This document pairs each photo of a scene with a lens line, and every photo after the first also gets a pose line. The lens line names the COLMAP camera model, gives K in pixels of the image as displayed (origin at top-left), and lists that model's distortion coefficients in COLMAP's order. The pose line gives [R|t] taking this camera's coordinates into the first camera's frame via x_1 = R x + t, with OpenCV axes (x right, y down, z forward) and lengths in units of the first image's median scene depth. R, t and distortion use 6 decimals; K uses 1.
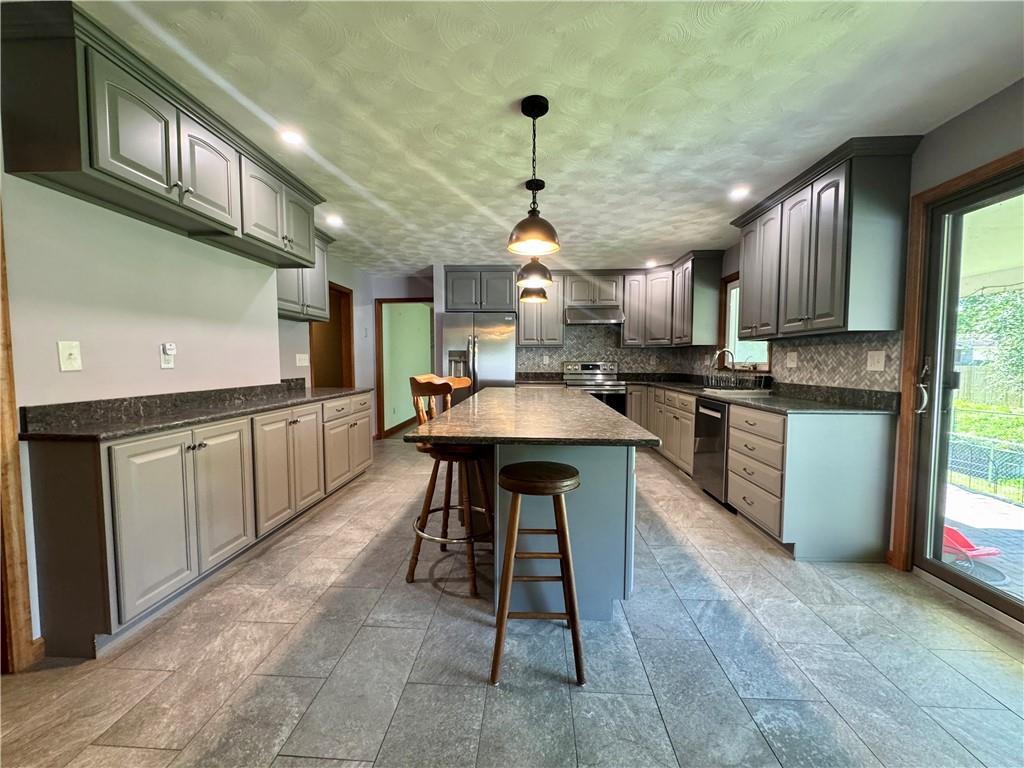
lens RADIAL K [[406.9, 0, 511.4], [0, 406.9, 384.4], [0, 0, 1]] dist [-0.000745, 0.000029]
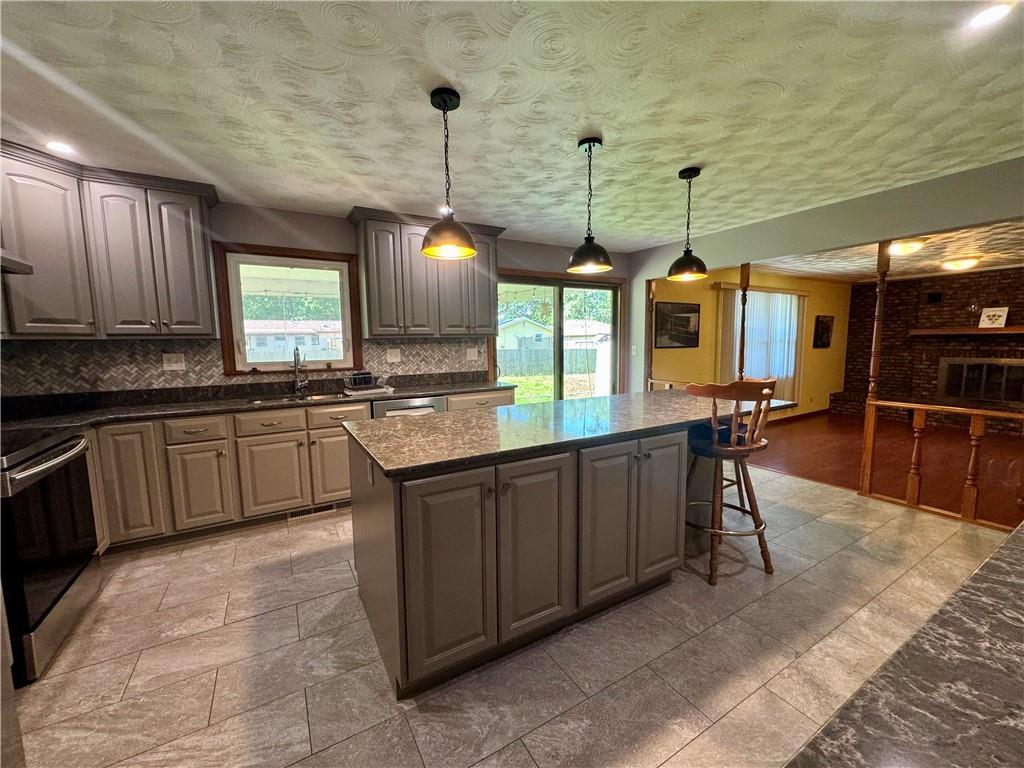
lens RADIAL K [[406.9, 0, 512.7], [0, 406.9, 381.9], [0, 0, 1]] dist [-0.000745, 0.000029]
pose [[-0.557356, -0.077894, 0.826612, -0.541185], [0.060087, 0.989195, 0.133729, -0.139576], [-0.828097, 0.124203, -0.546653, 1.567797]]
